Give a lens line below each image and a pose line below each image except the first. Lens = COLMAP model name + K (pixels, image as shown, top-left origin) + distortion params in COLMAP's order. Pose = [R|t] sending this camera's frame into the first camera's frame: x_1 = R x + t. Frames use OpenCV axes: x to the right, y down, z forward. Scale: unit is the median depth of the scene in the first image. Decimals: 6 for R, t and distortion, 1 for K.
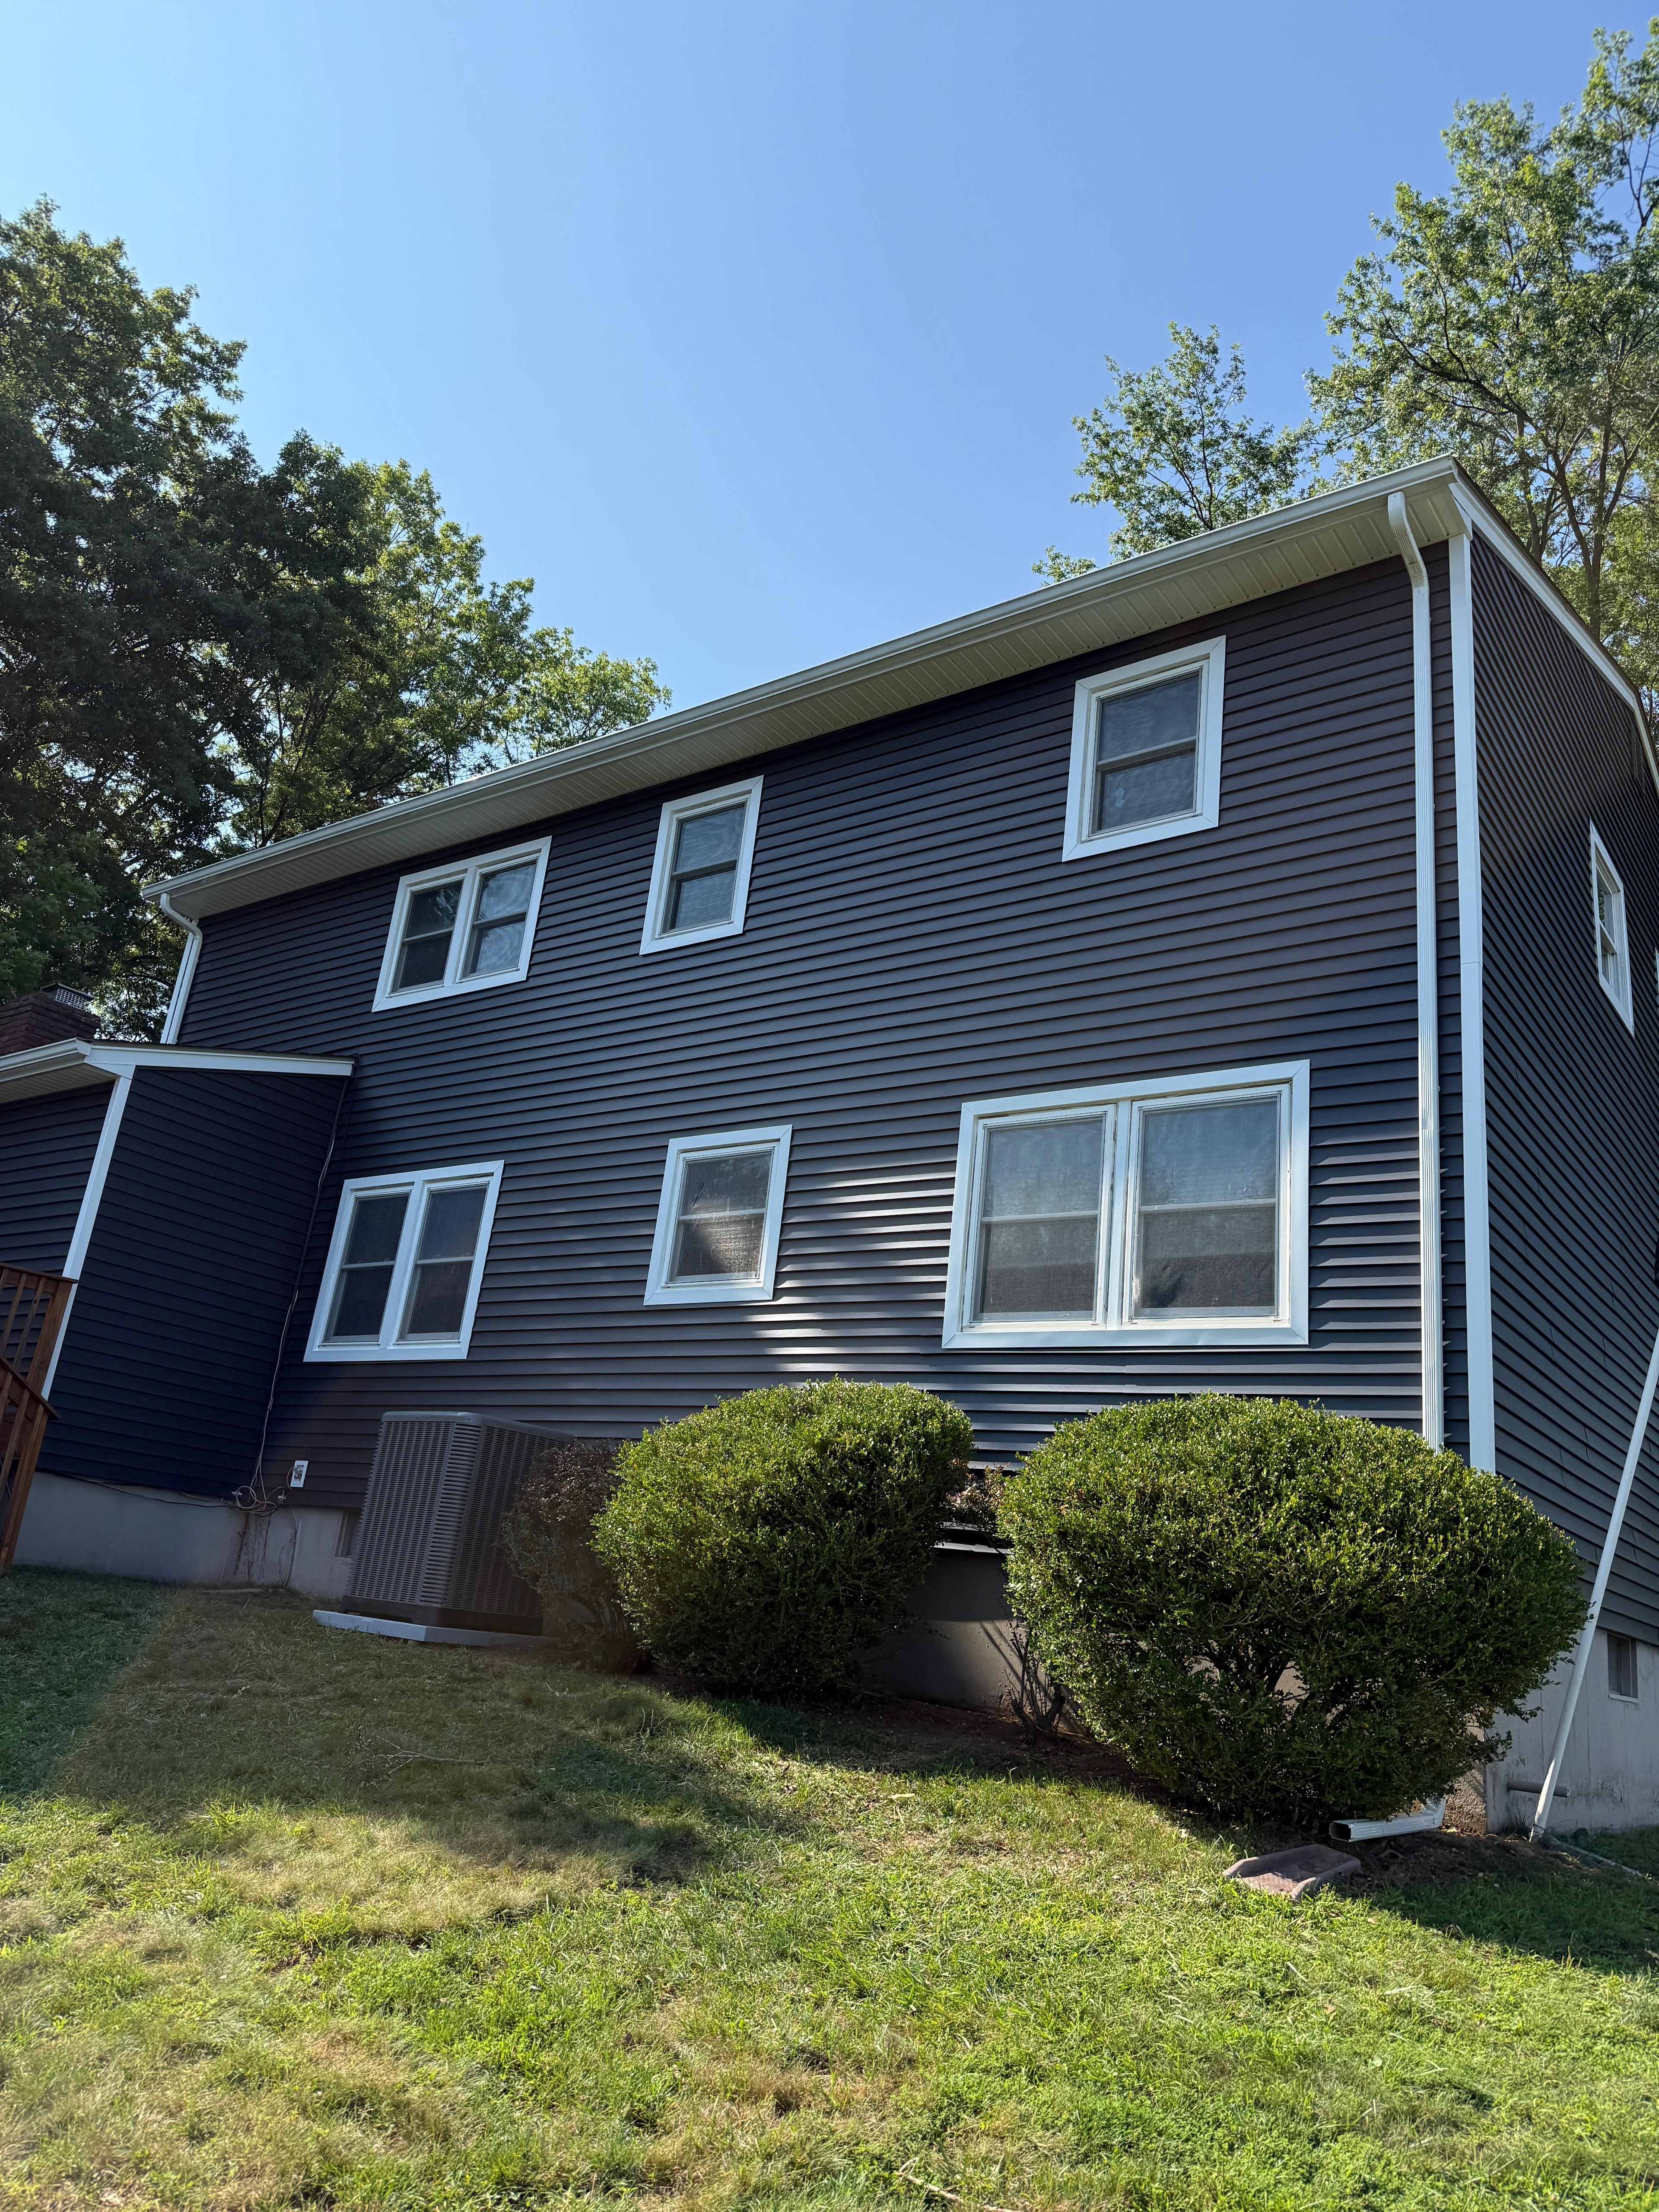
lens RADIAL K [[1557.5, 0, 829.5], [0, 1557.5, 1106.0], [0, 0, 1]] dist [0.000073, -0.019057]
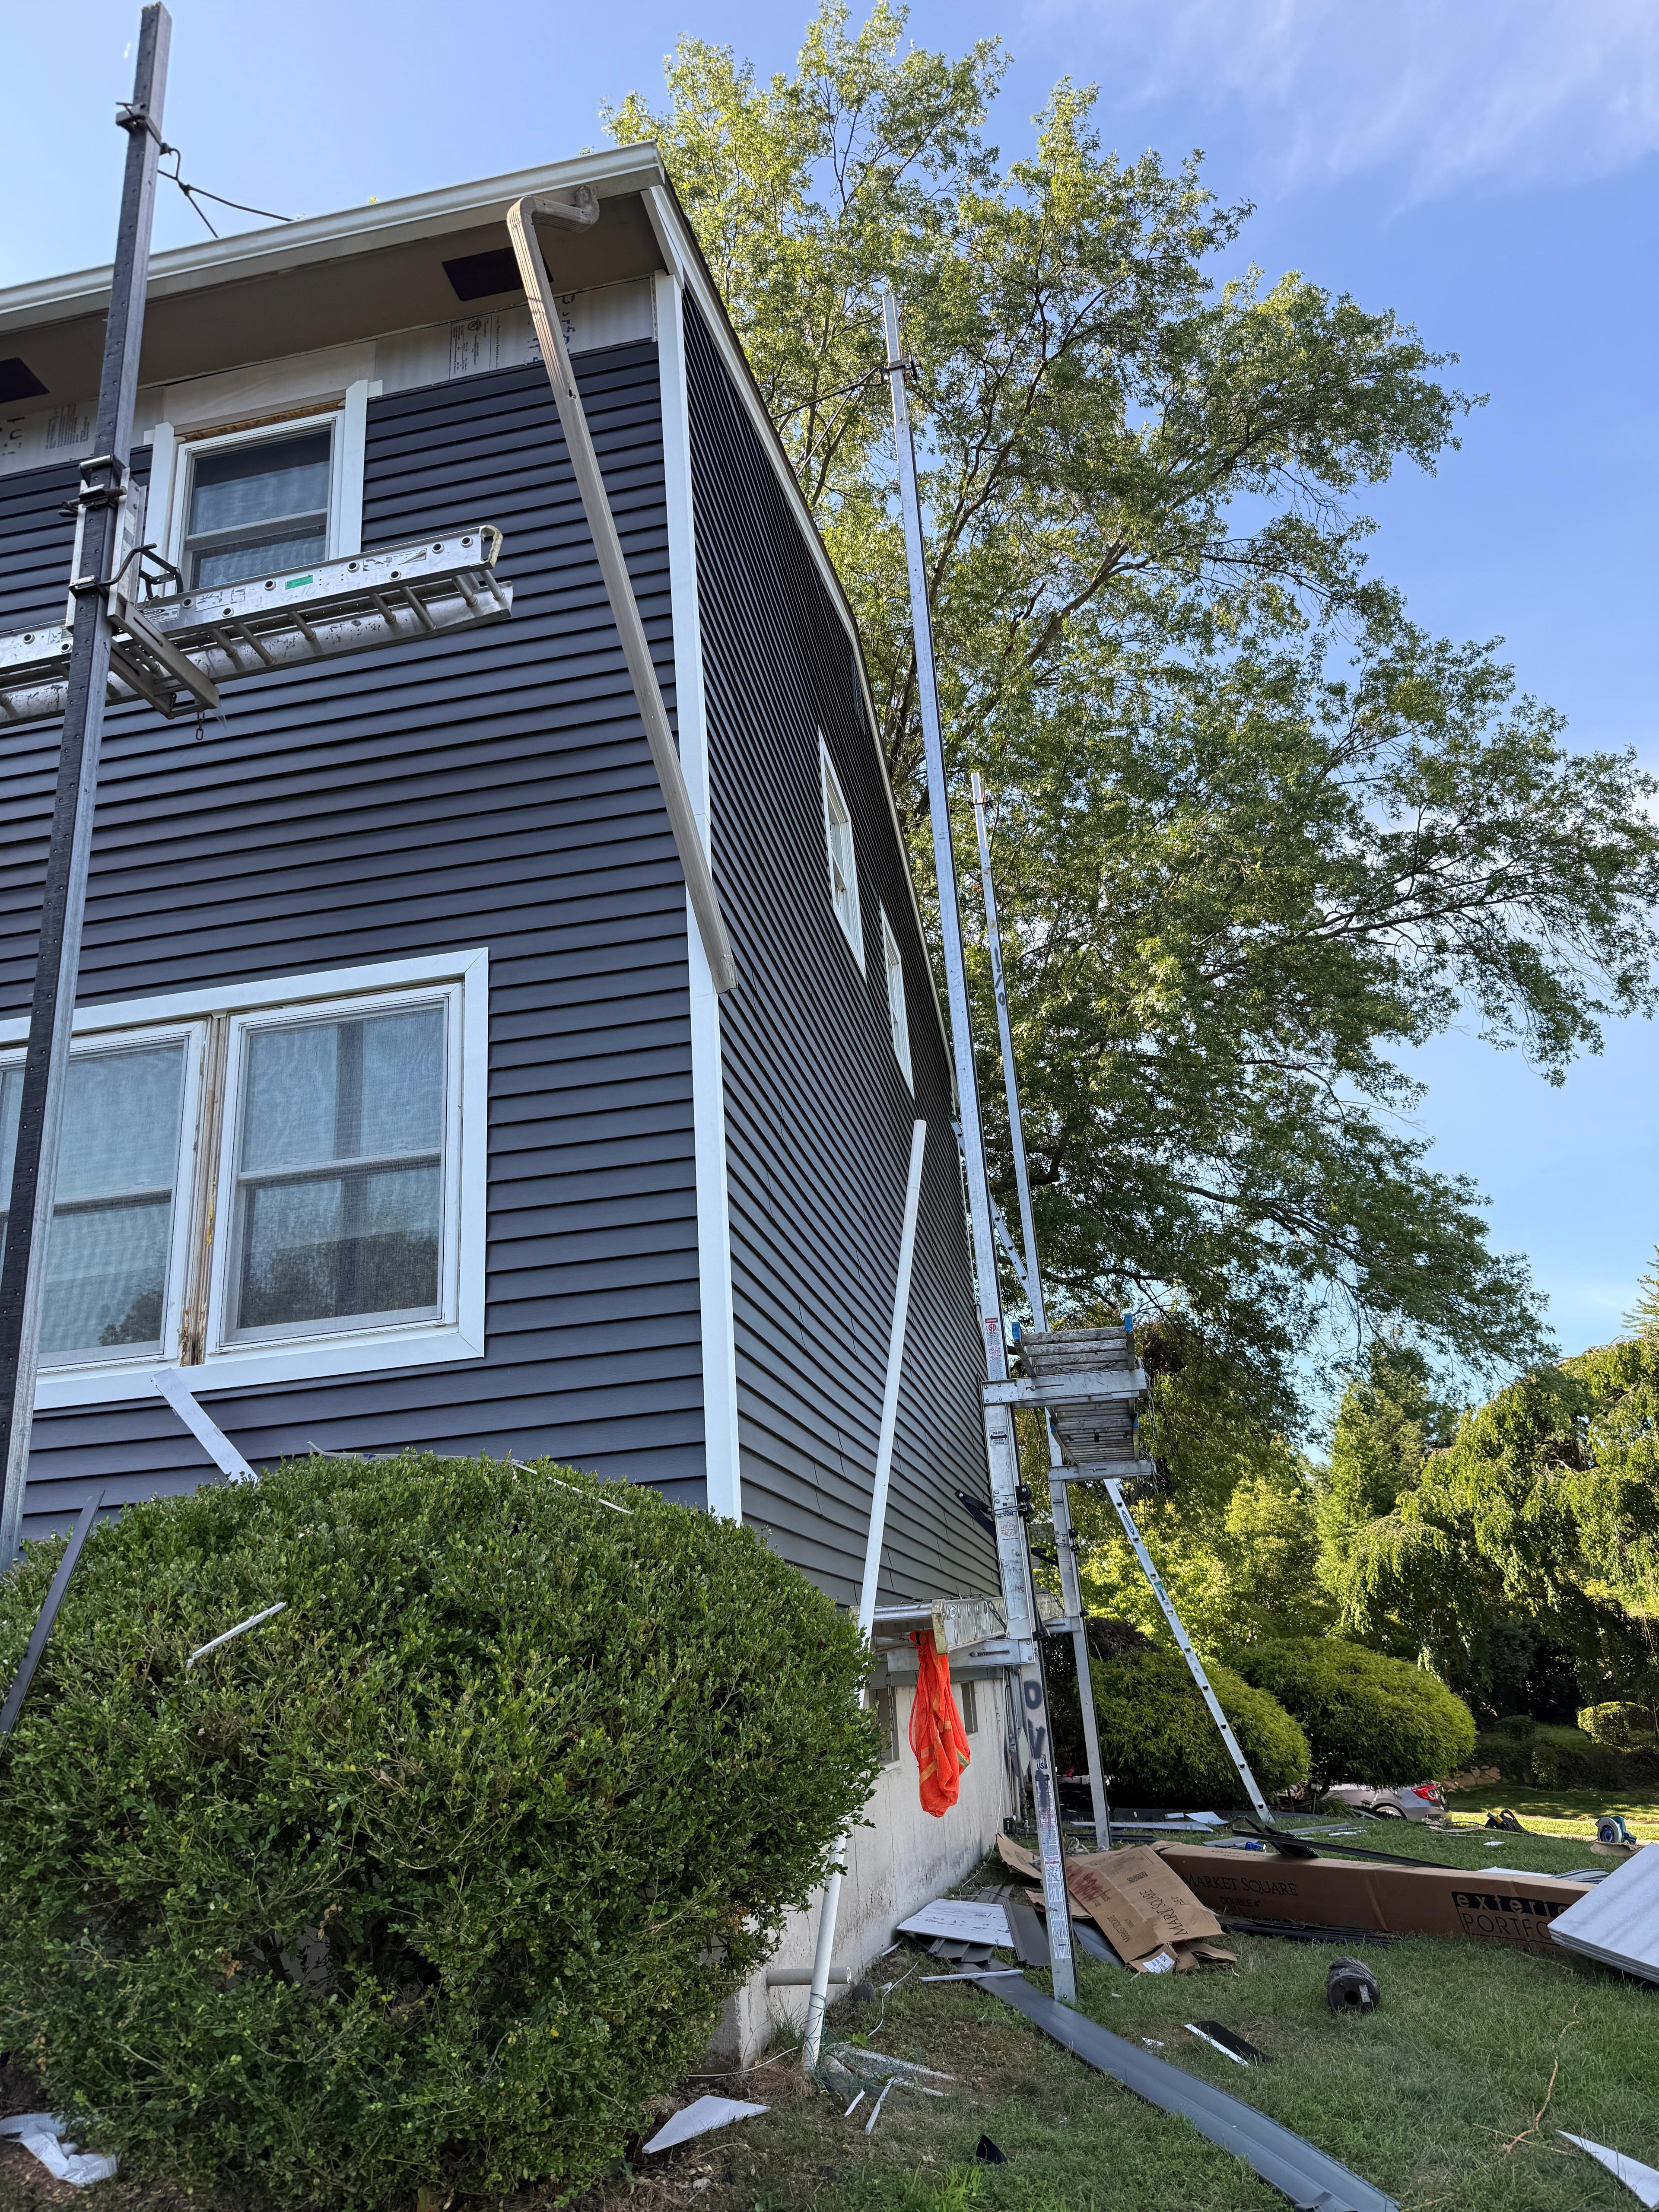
lens RADIAL K [[1557.5, 0, 829.5], [0, 1557.5, 1106.0], [0, 0, 1]] dist [0.000073, -0.019057]
pose [[0.886989, -0.011188, 0.461654, 0.089645], [0.022279, 0.999579, -0.018581, 0.041534], [-0.461252, 0.026766, 0.886865, 0.232920]]
